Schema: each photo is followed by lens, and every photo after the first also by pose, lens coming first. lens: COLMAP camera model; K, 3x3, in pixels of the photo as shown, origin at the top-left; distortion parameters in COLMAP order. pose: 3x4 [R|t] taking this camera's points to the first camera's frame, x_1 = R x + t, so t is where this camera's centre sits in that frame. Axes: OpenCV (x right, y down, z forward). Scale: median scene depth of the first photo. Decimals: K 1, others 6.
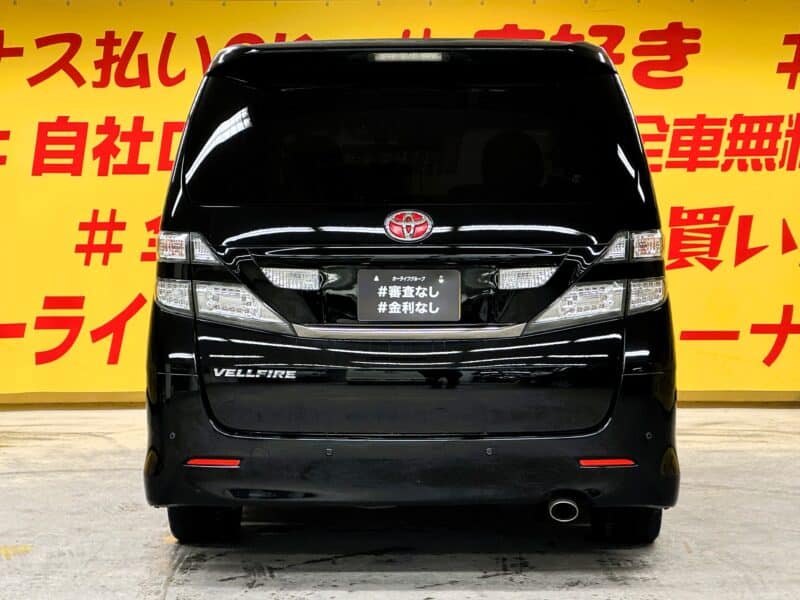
lens RADIAL K [[1980.1, 0, 399.4], [0, 1980.1, 300.3], [0, 0, 1]] dist [0.107231, 0.000000]
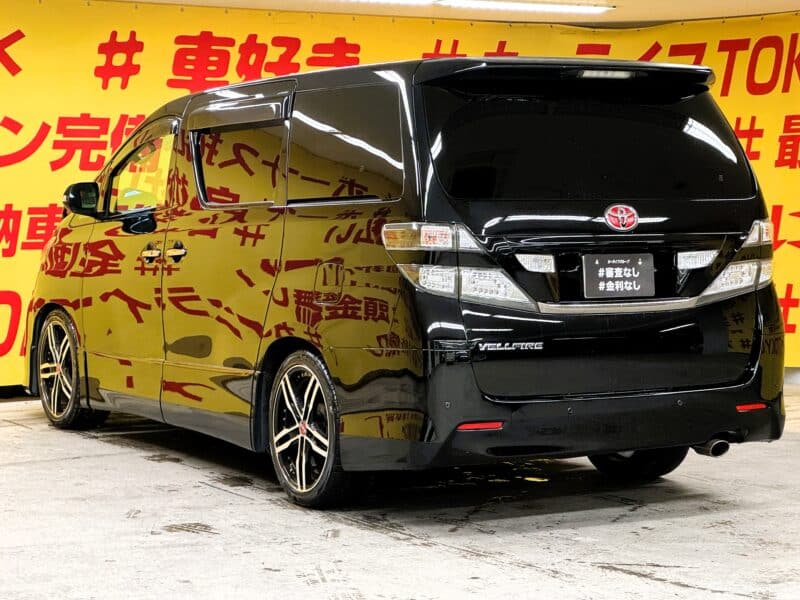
lens RADIAL K [[1980.1, 0, 422.4], [0, 1980.1, 279.3], [0, 0, 1]] dist [0.107231, 0.000000]
pose [[0.840153, -0.019165, 0.542010, -0.737244], [0.023953, 0.999711, -0.001780, -0.000931], [-0.541820, 0.014478, 0.840370, 0.064847]]
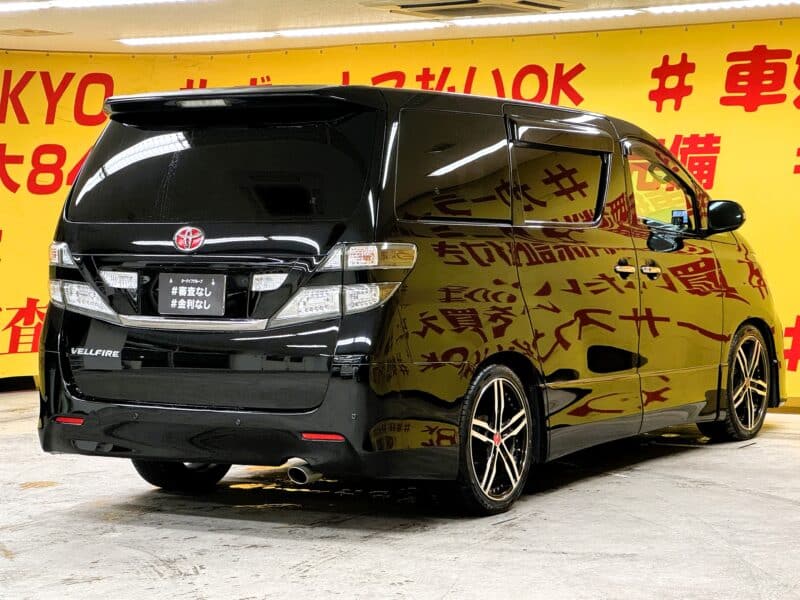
lens RADIAL K [[1980.1, 0, 392.2], [0, 1980.1, 298.7], [0, 0, 1]] dist [0.107231, 0.000000]
pose [[0.858874, 0.021028, -0.511755, 0.750956], [-0.022592, 0.999740, 0.003164, -0.006482], [0.511688, 0.008844, 0.859126, -0.010226]]
